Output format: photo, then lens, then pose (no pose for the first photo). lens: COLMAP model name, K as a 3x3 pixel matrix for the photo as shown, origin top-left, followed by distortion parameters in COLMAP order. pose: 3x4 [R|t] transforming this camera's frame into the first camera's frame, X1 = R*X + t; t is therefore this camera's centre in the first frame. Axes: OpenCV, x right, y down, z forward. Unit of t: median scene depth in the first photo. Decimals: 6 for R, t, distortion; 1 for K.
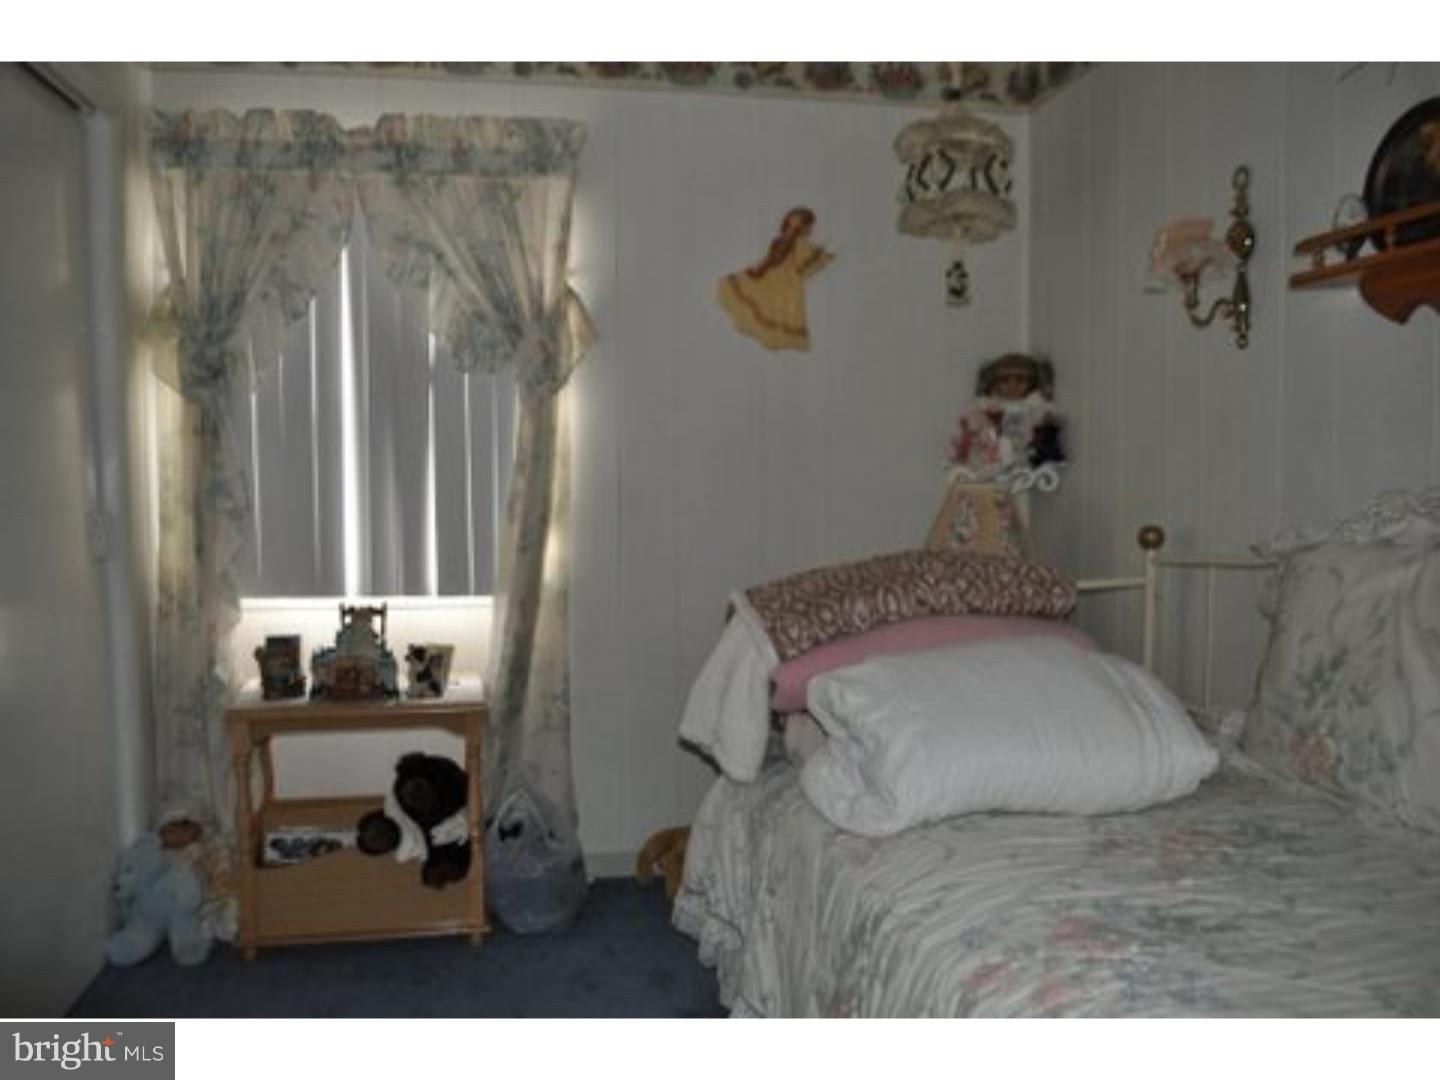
lens RADIAL K [[1147.0, 0, 719.8], [0, 1147.0, 566.1], [0, 0, 1]] dist [-0.077243, -0.000590]
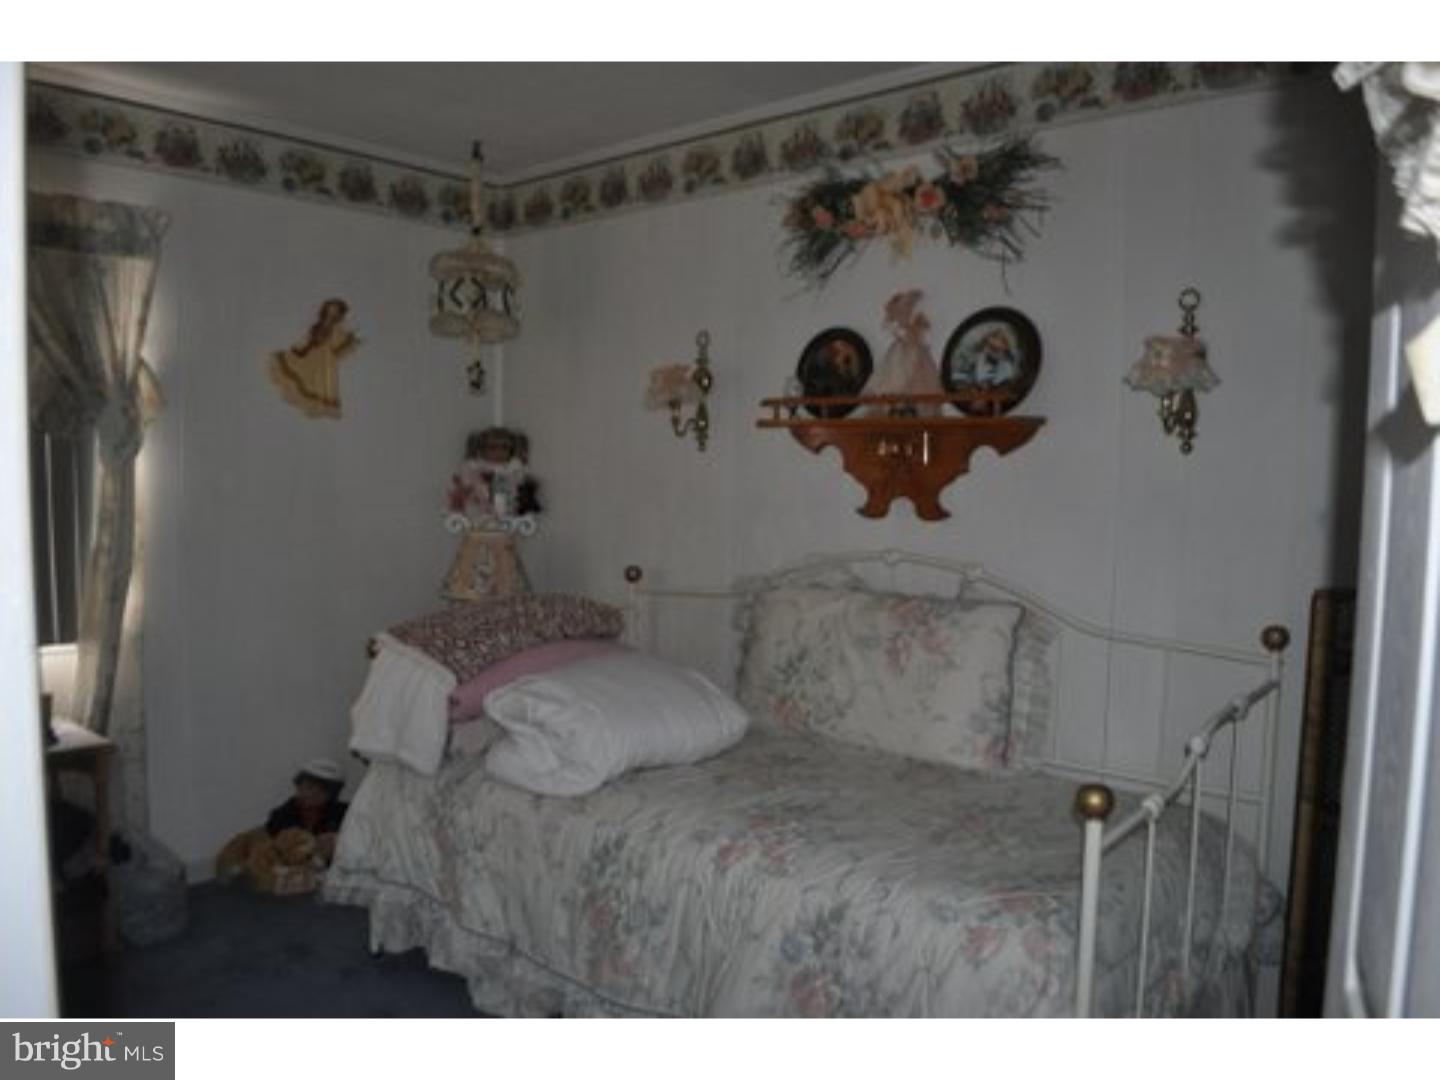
lens RADIAL K [[1128.3, 0, 681.6], [0, 1128.3, 590.0], [0, 0, 1]] dist [-0.104519, 0.024571]
pose [[0.800578, -0.045867, 0.597471, -0.411776], [0.023313, 0.998695, 0.045430, -0.065681], [-0.598775, -0.022441, 0.800603, -0.180724]]
